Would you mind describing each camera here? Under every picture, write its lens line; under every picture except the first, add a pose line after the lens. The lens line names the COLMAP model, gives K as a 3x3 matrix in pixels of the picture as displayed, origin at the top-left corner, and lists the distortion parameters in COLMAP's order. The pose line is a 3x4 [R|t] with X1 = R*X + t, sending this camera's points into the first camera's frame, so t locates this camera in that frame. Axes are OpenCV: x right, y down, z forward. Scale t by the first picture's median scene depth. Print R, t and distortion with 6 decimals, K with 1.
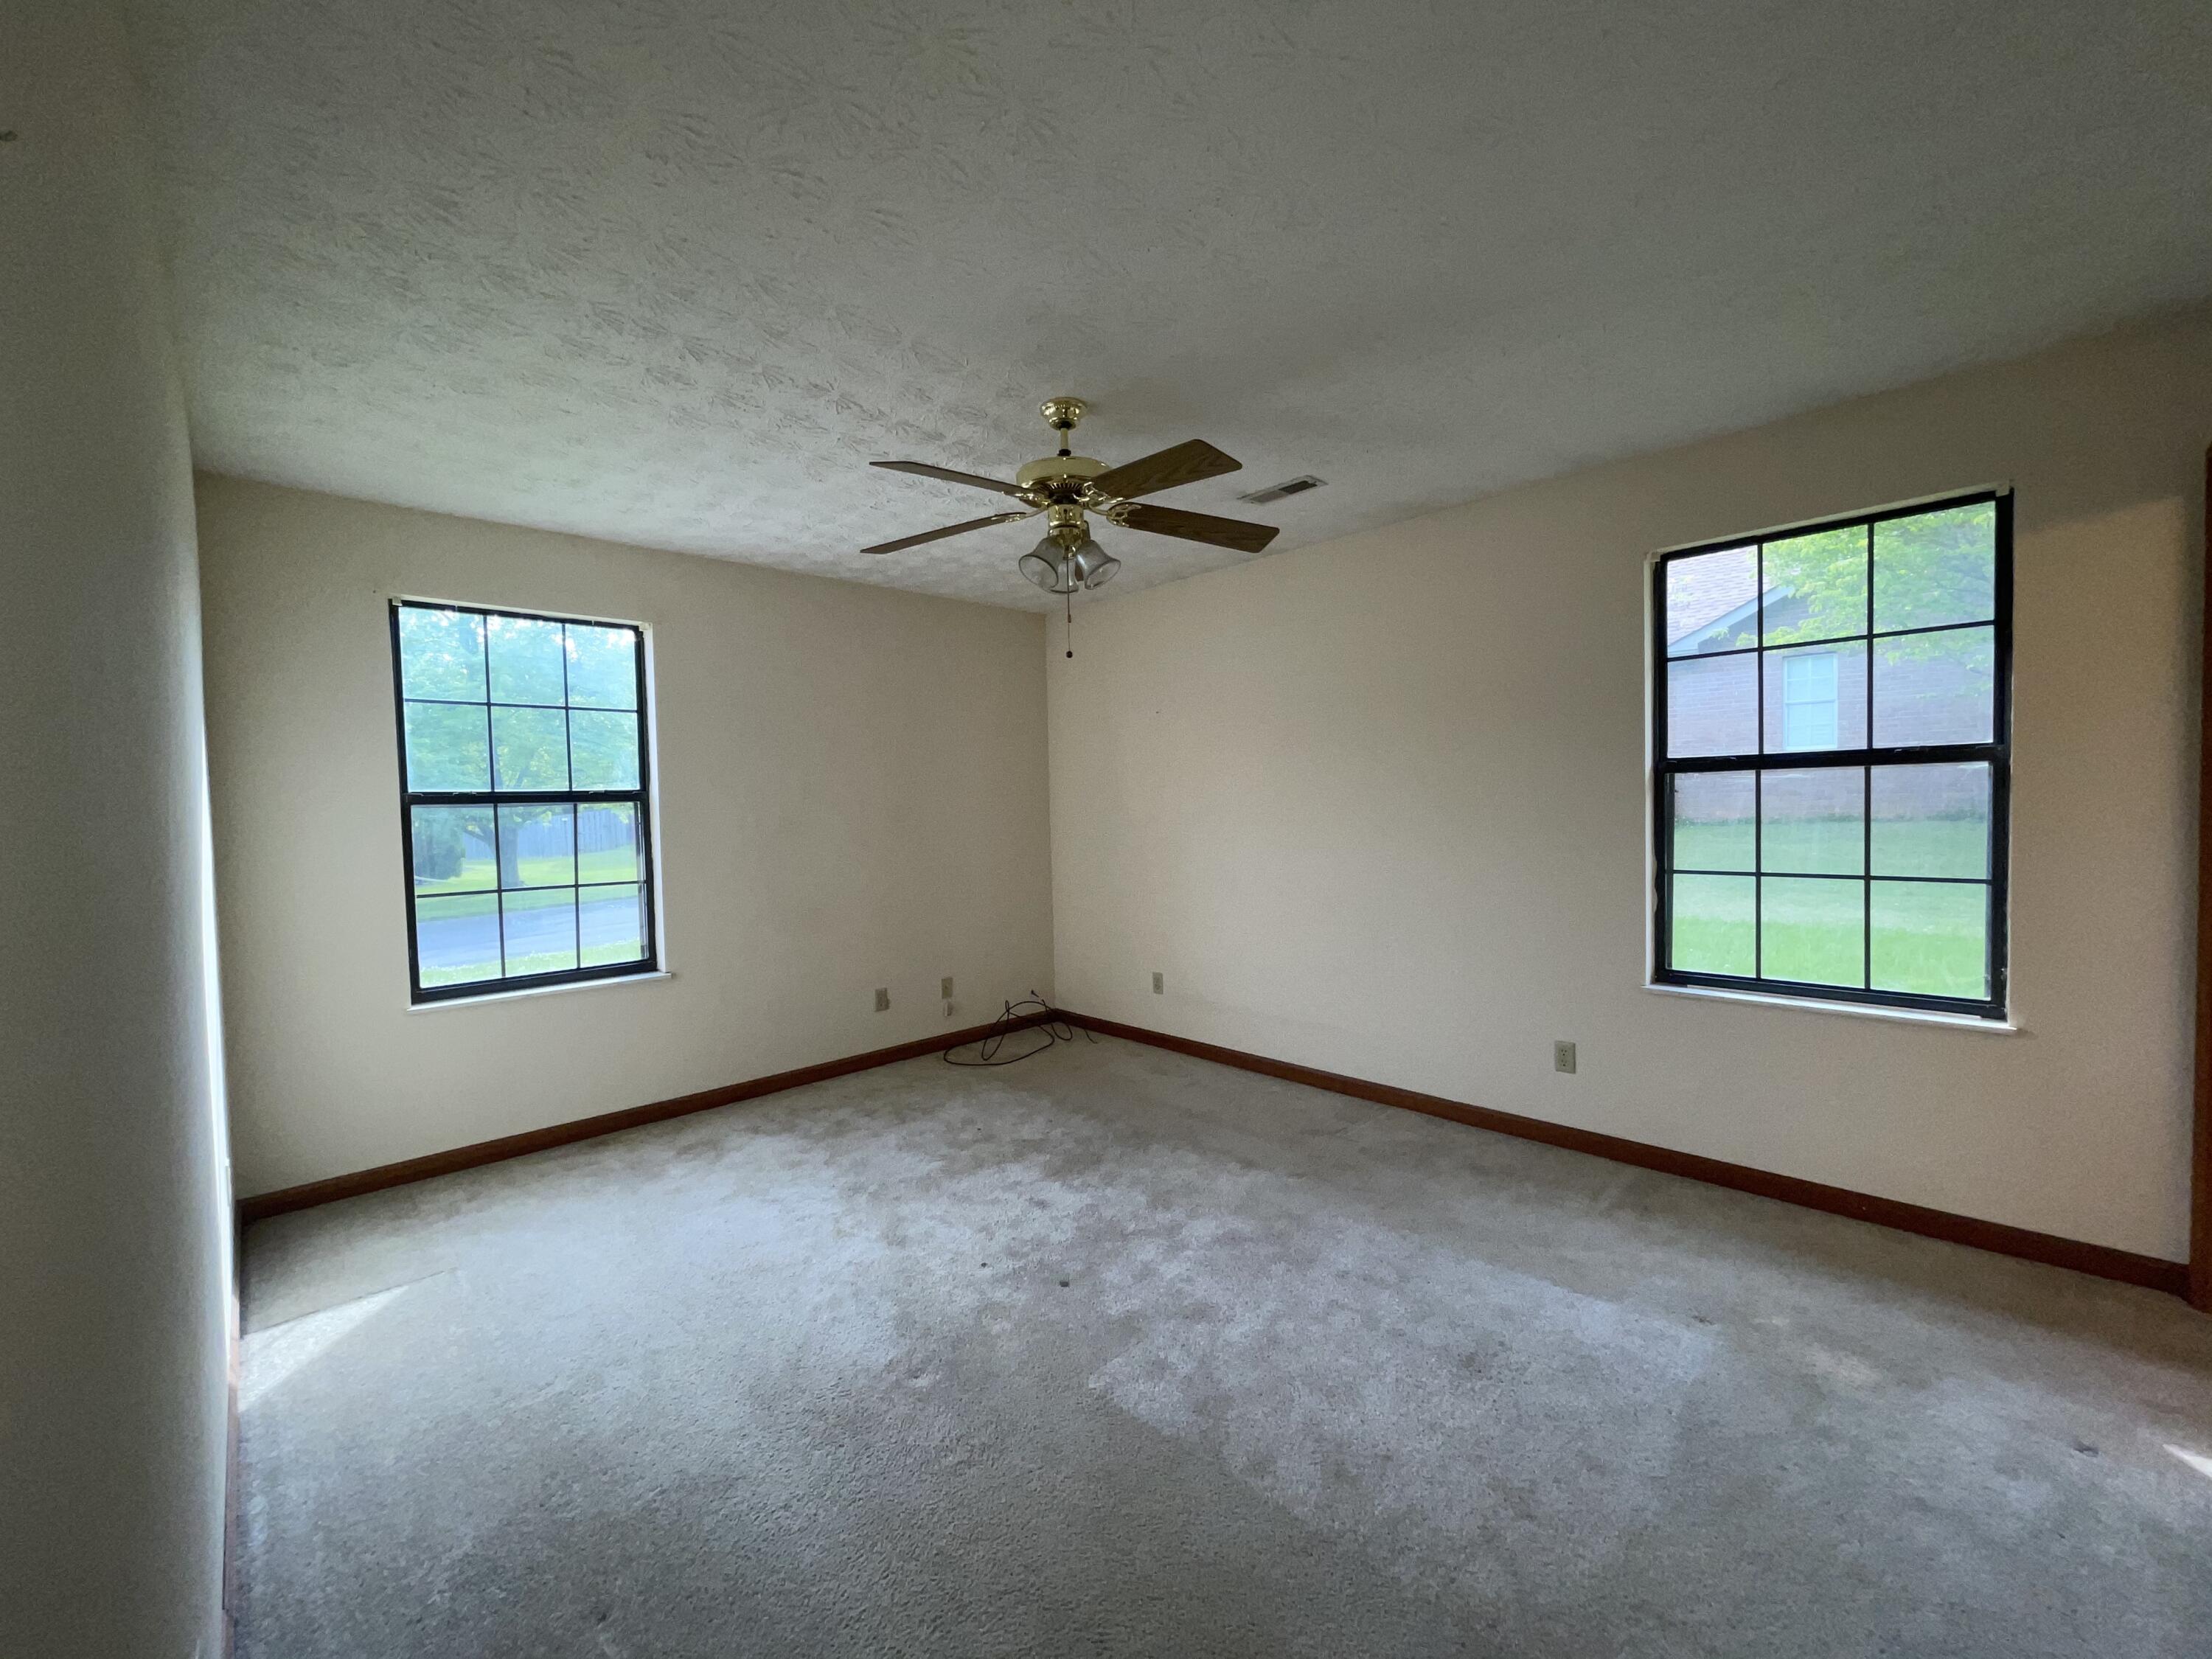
lens RADIAL K [[894.7, 0, 1100.3], [0, 894.7, 828.5], [0, 0, 1]] dist [-0.009972, 0.006312]
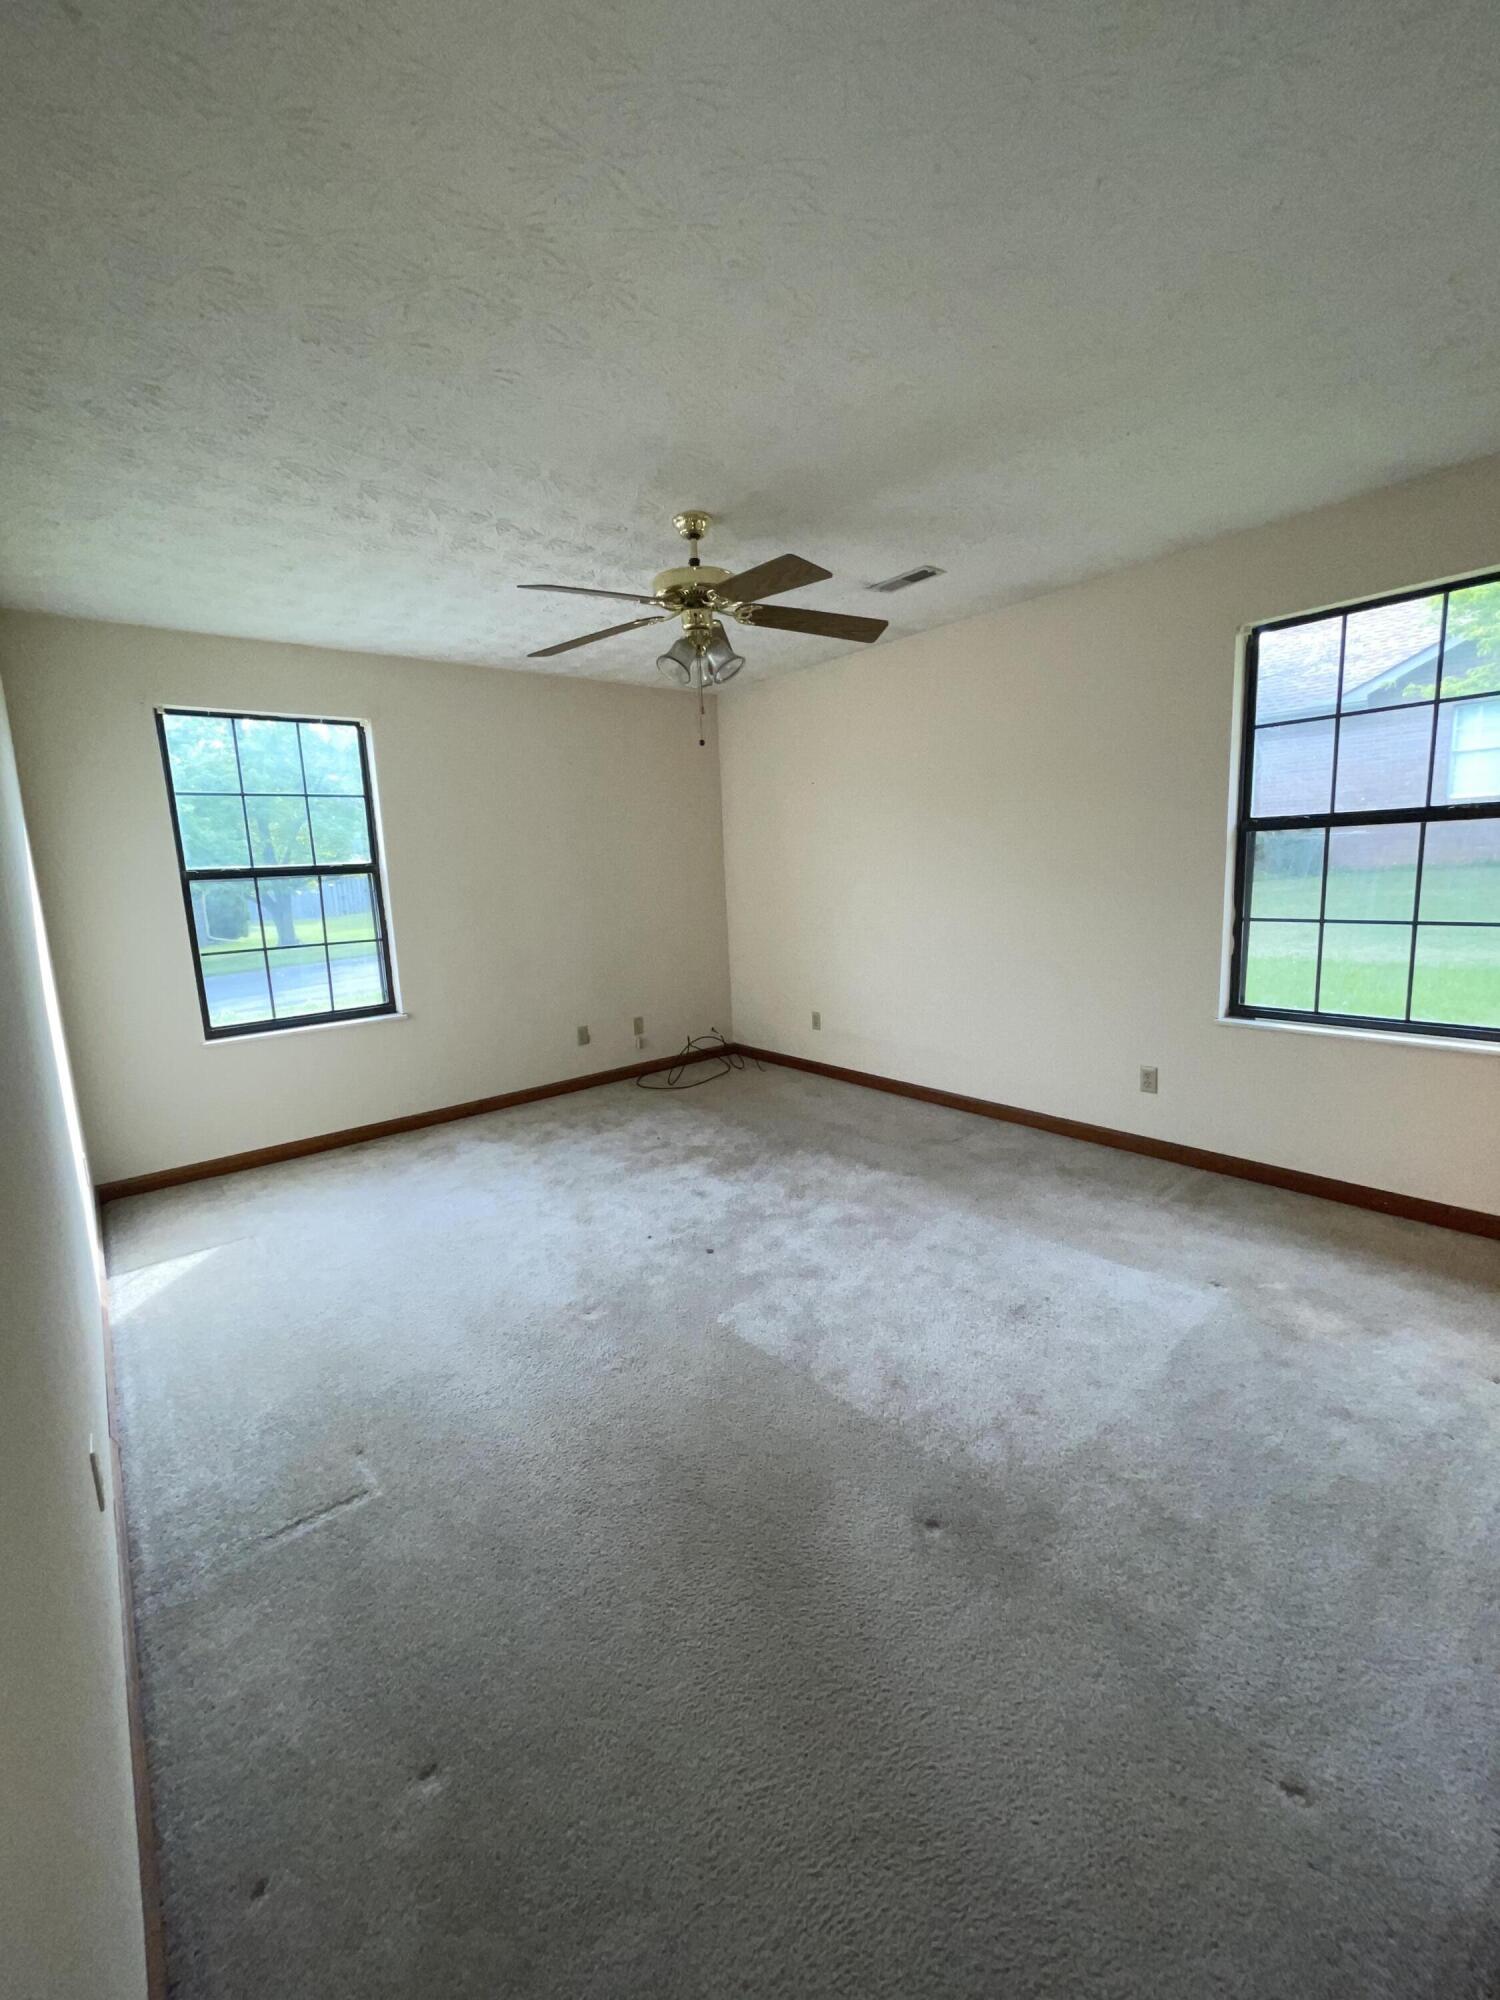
lens RADIAL K [[807.4, 0, 746.3], [0, 807.4, 985.4], [0, 0, 1]] dist [-0.001735, -0.000038]
pose [[0.997349, -0.009105, -0.072189, 0.080400], [0.017981, 0.992210, 0.123275, -0.006586], [0.070504, -0.124247, 0.989743, -0.073024]]
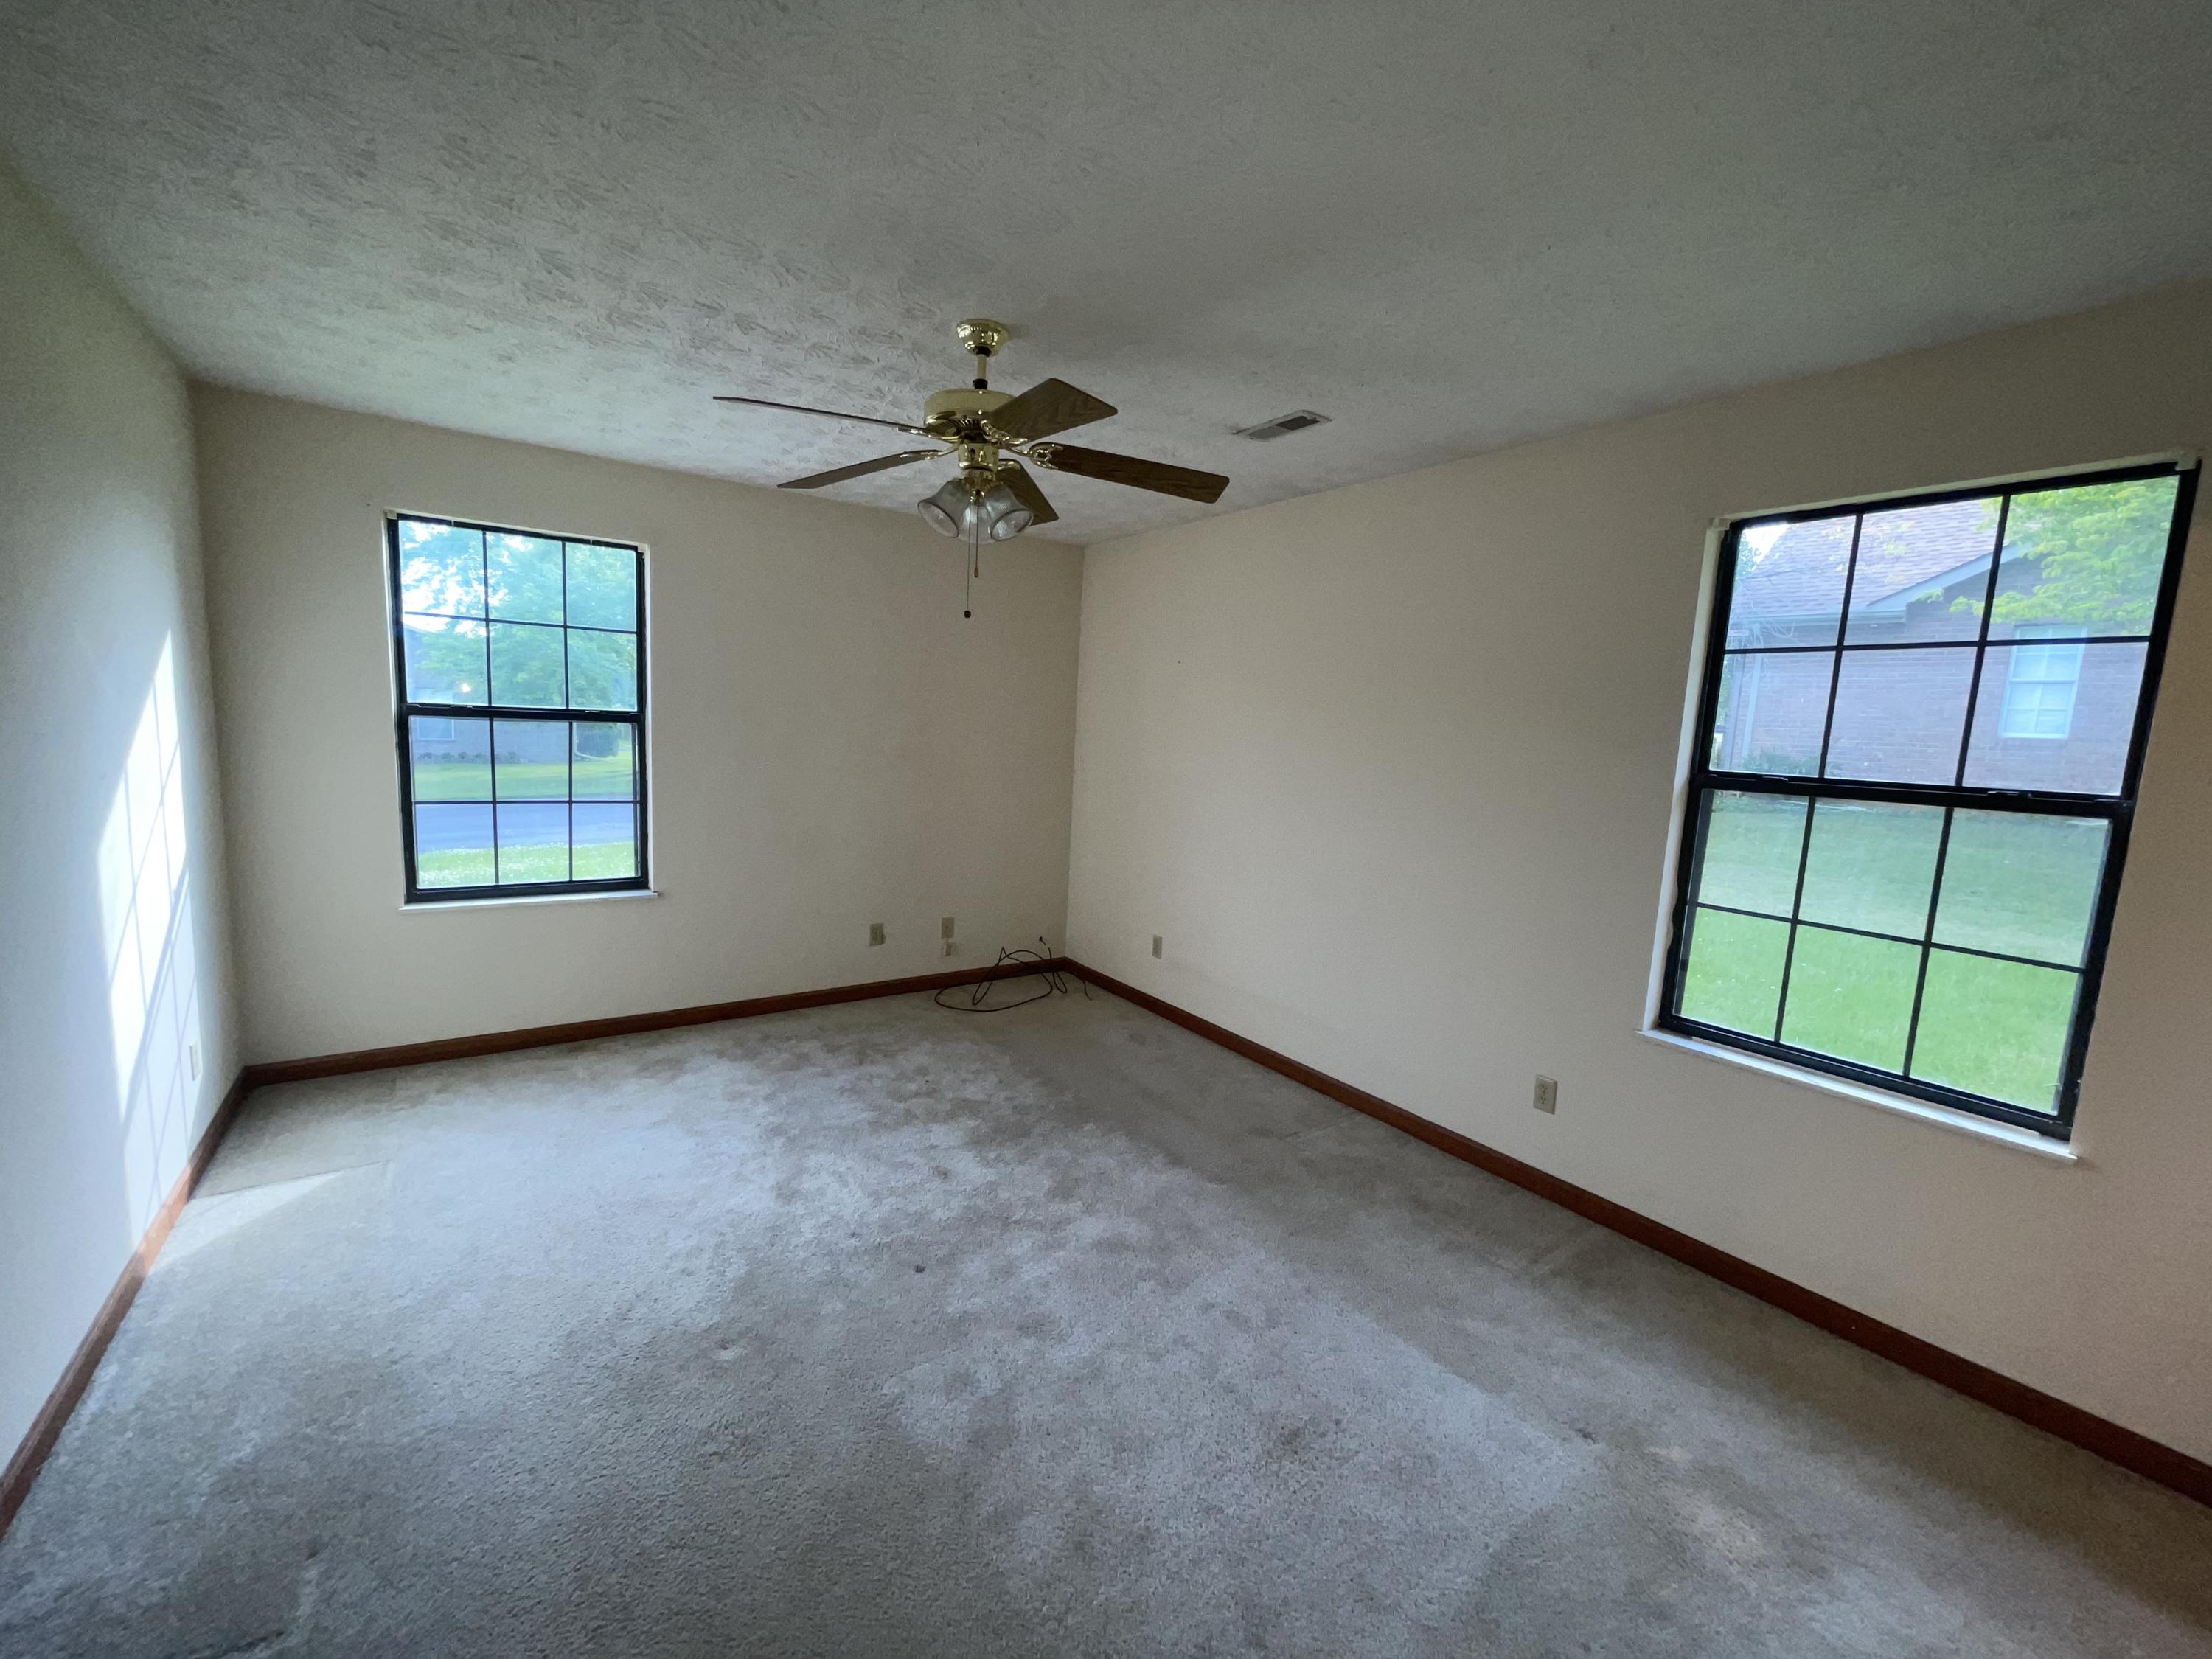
lens RADIAL K [[895.5, 0, 1096.9], [0, 895.5, 829.9], [0, 0, 1]] dist [-0.001860, 0.000442]
pose [[0.985822, 0.090486, -0.141306, 0.201361], [-0.077444, 0.992439, 0.095221, -0.061099], [0.148854, -0.082928, 0.985376, 0.085121]]
